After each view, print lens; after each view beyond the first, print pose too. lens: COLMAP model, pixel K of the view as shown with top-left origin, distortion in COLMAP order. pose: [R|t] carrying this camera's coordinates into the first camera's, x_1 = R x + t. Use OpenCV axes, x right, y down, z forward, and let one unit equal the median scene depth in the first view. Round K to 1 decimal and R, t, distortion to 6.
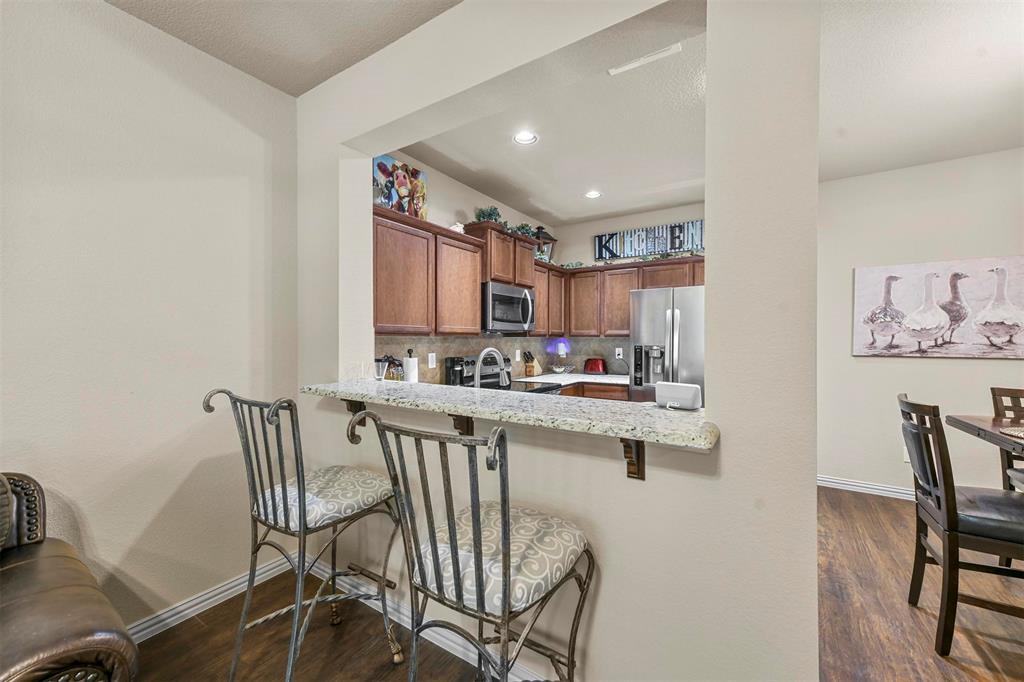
lens RADIAL K [[400.2, 0, 510.8], [0, 400.2, 338.7], [0, 0, 1]] dist [0.011652, 0.000241]
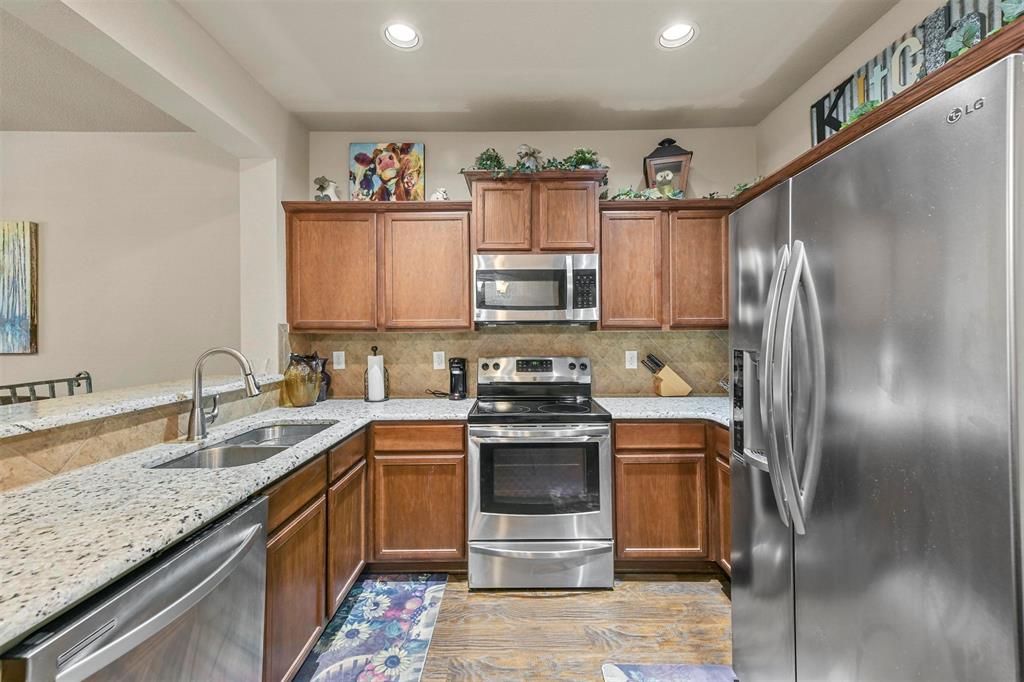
lens RADIAL K [[400.2, 0, 518.6], [0, 400.2, 331.2], [0, 0, 1]] dist [0.011652, 0.000241]
pose [[0.542889, -0.007585, -0.839770, 0.592198], [0.006612, 0.999967, -0.004757, -0.000906], [0.839779, -0.002970, 0.542921, 0.670963]]
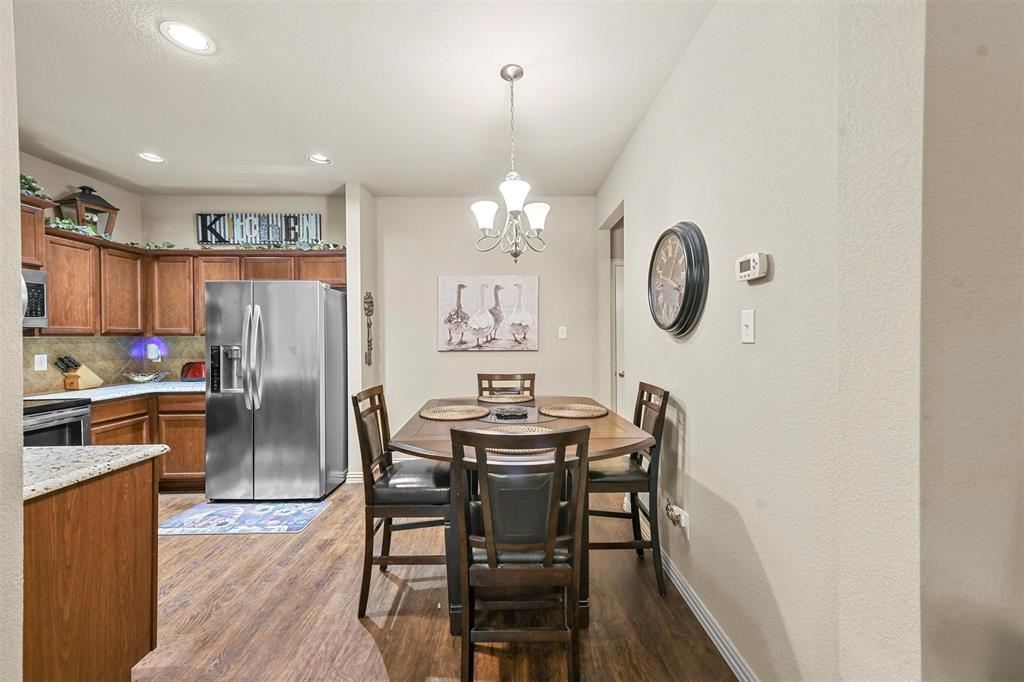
lens RADIAL K [[400.2, 0, 513.6], [0, 400.2, 338.9], [0, 0, 1]] dist [0.011652, 0.000241]
pose [[0.830651, -0.008924, 0.556722, 0.410317], [0.006397, 0.999959, 0.006483, 0.001371], [-0.556756, -0.001824, 0.830674, -0.082892]]
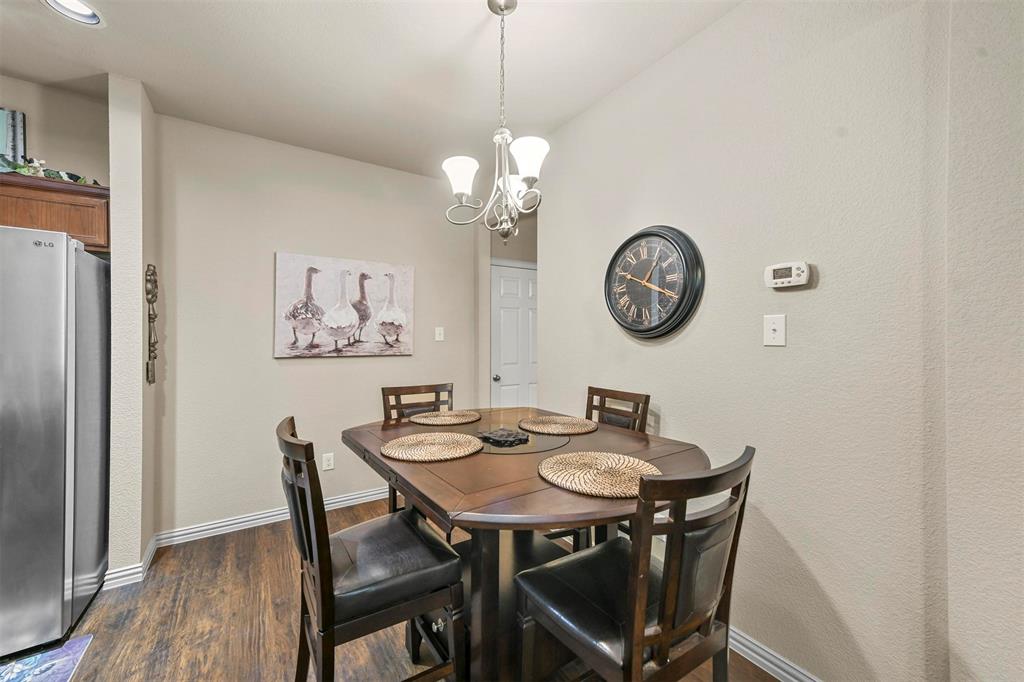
lens RADIAL K [[400.2, 0, 512.0], [0, 400.2, 339.1], [0, 0, 1]] dist [0.011652, 0.000241]
pose [[0.406484, -0.002452, 0.913654, 0.312799], [-0.000199, 0.999996, 0.002773, 0.001301], [-0.913658, -0.001309, 0.406482, 0.237087]]
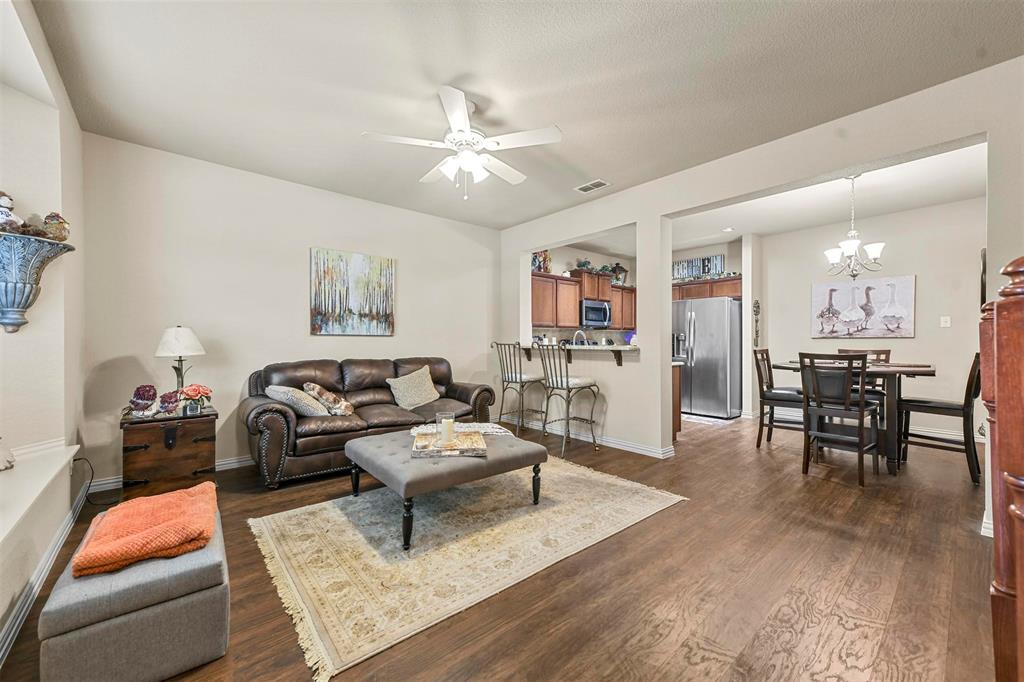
lens RADIAL K [[400.2, 0, 511.5], [0, 400.2, 342.3], [0, 0, 1]] dist [0.011652, 0.000241]
pose [[0.961378, -0.002199, -0.275222, 0.142029], [0.002376, 0.999997, 0.000311, 0.058860], [0.275220, -0.000953, 0.961381, -0.941992]]
